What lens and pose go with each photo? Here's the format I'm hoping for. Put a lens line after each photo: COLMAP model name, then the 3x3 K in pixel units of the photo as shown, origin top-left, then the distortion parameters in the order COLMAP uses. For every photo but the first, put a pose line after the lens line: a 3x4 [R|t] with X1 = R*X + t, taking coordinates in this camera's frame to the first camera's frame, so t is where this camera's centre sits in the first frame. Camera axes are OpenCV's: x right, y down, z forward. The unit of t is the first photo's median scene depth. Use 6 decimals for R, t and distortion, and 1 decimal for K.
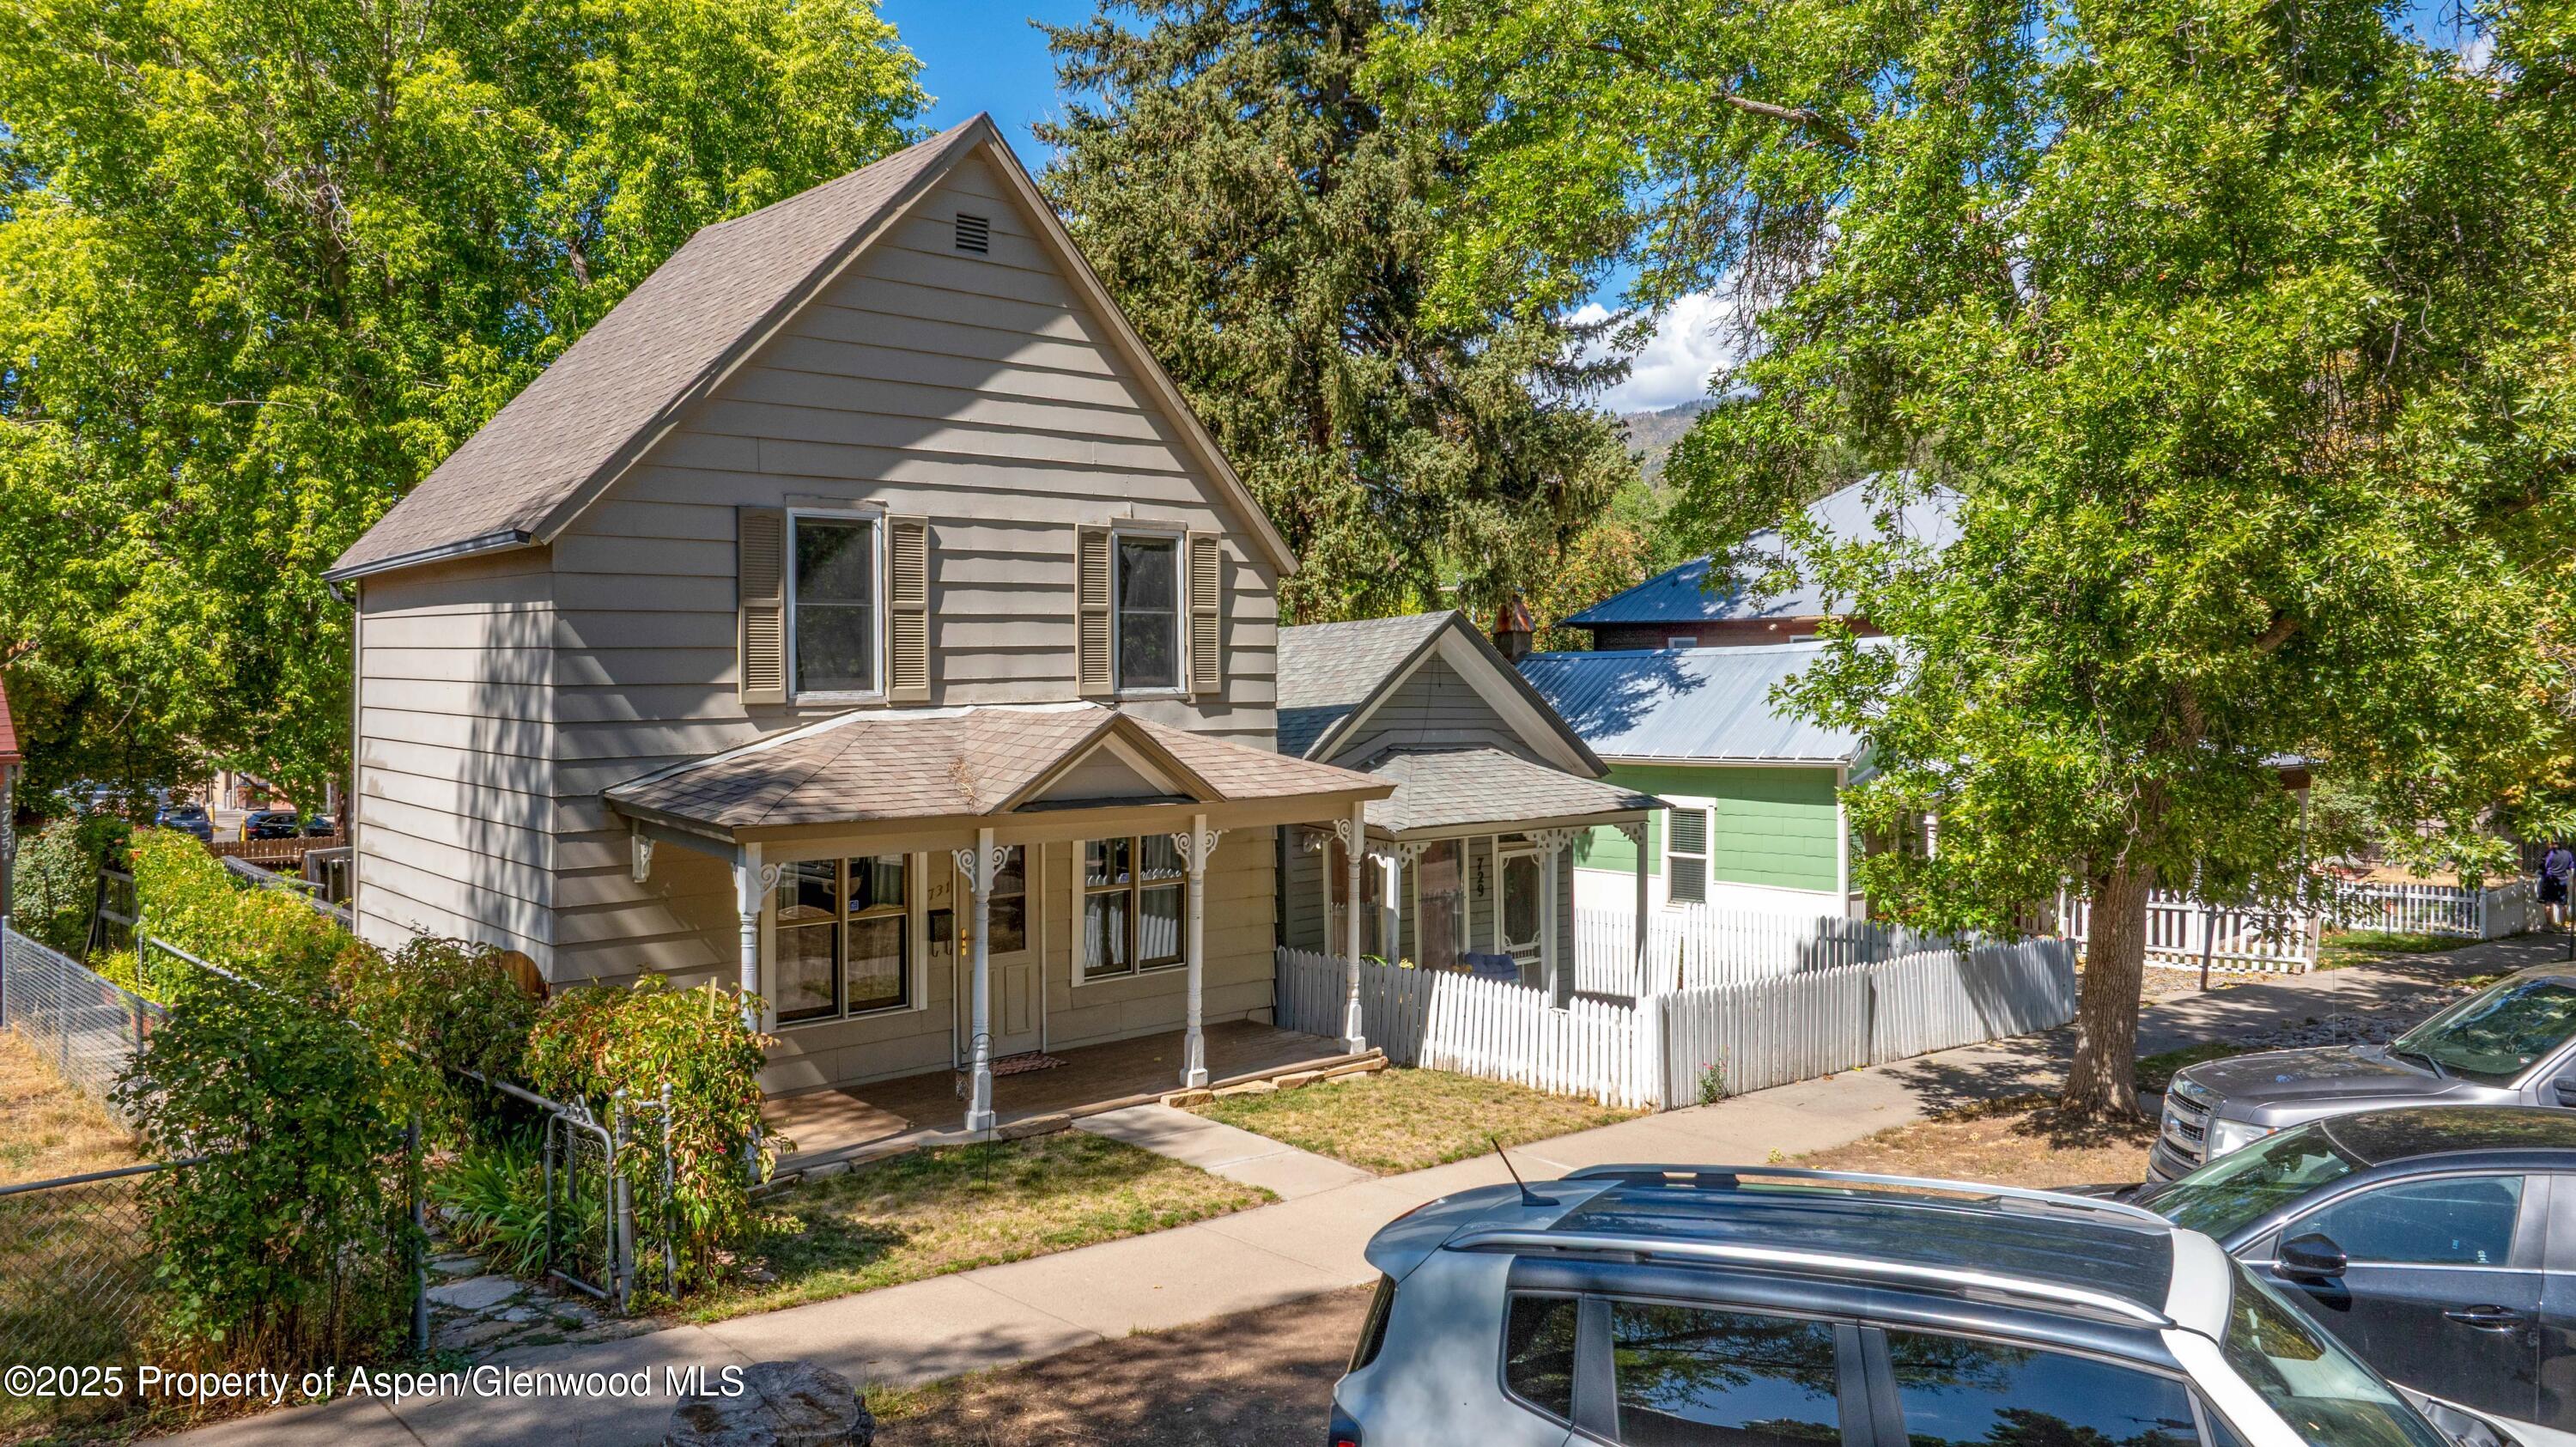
lens RADIAL K [[1850.8, 0, 1288.0], [0, 1850.8, 723.5], [0, 0, 1]] dist [0.000545, 0.001304]
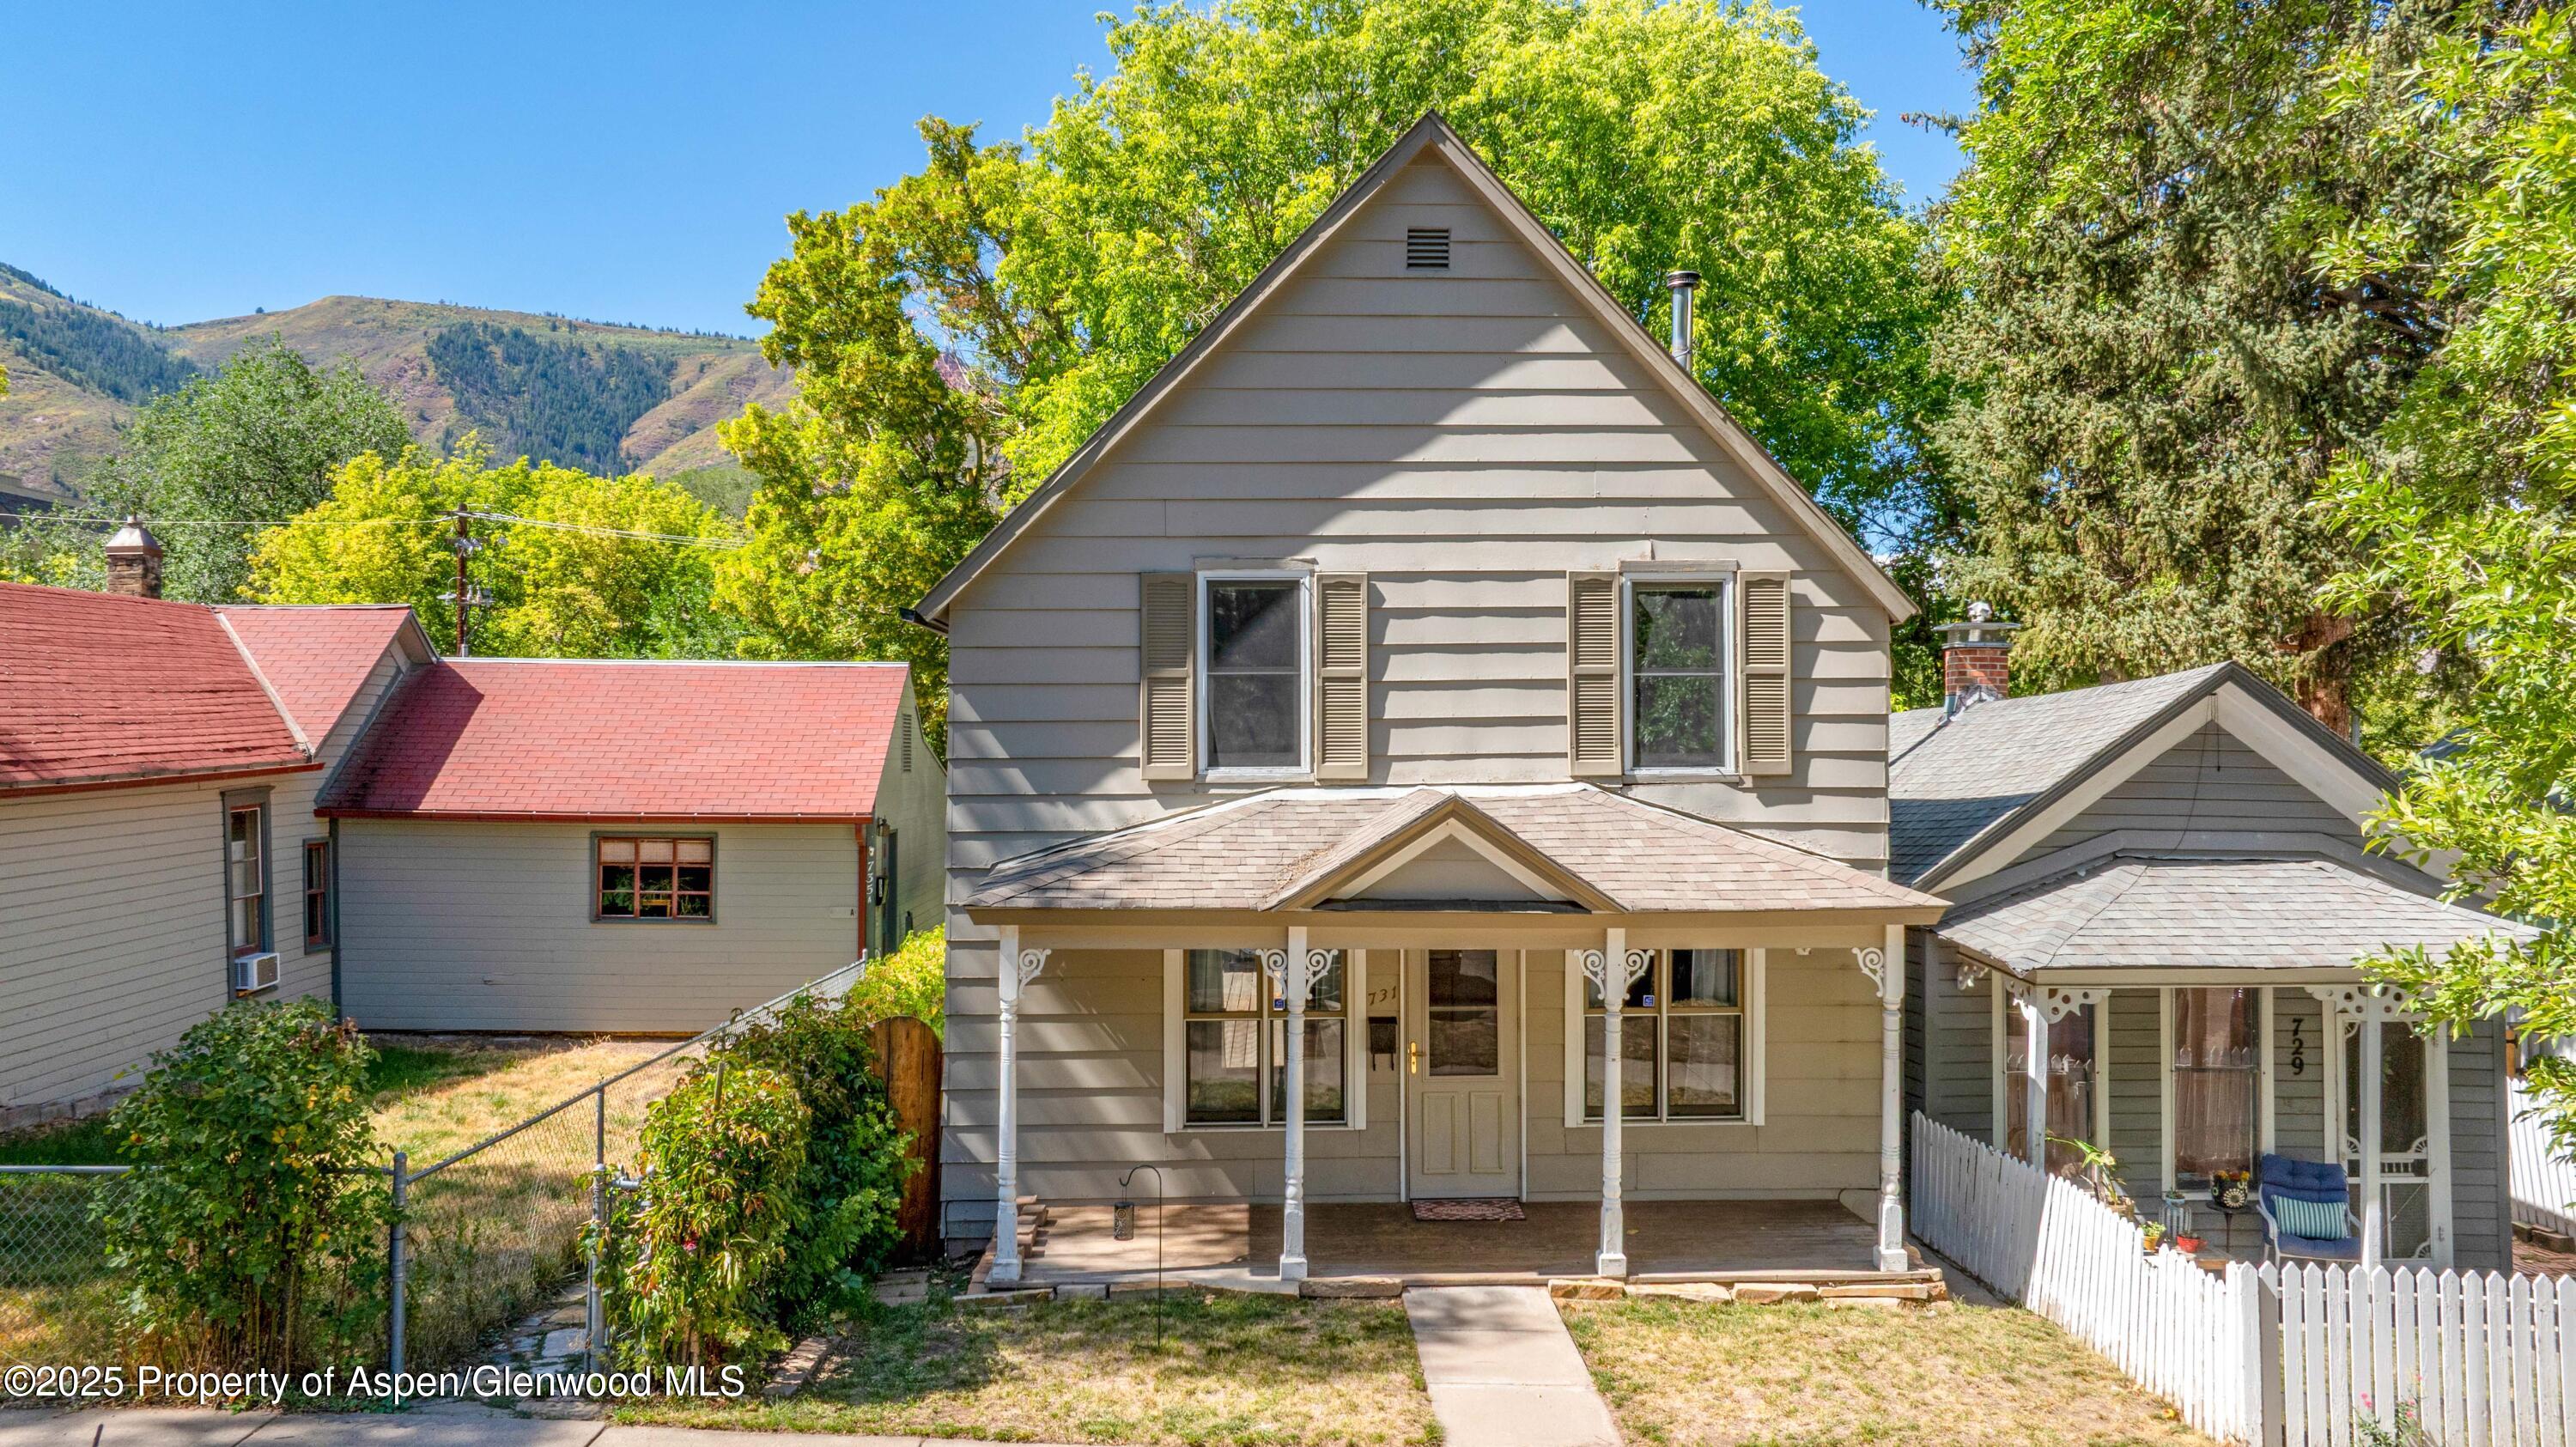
lens RADIAL K [[1815.7, 0, 1288.0], [0, 1815.7, 723.5], [0, 0, 1]] dist [-0.004851, 0.001297]
pose [[0.761102, -0.005765, -0.648607, 0.326823], [-0.021239, 0.999203, -0.033804, -0.008410], [0.648285, 0.039504, 0.760373, 0.300386]]
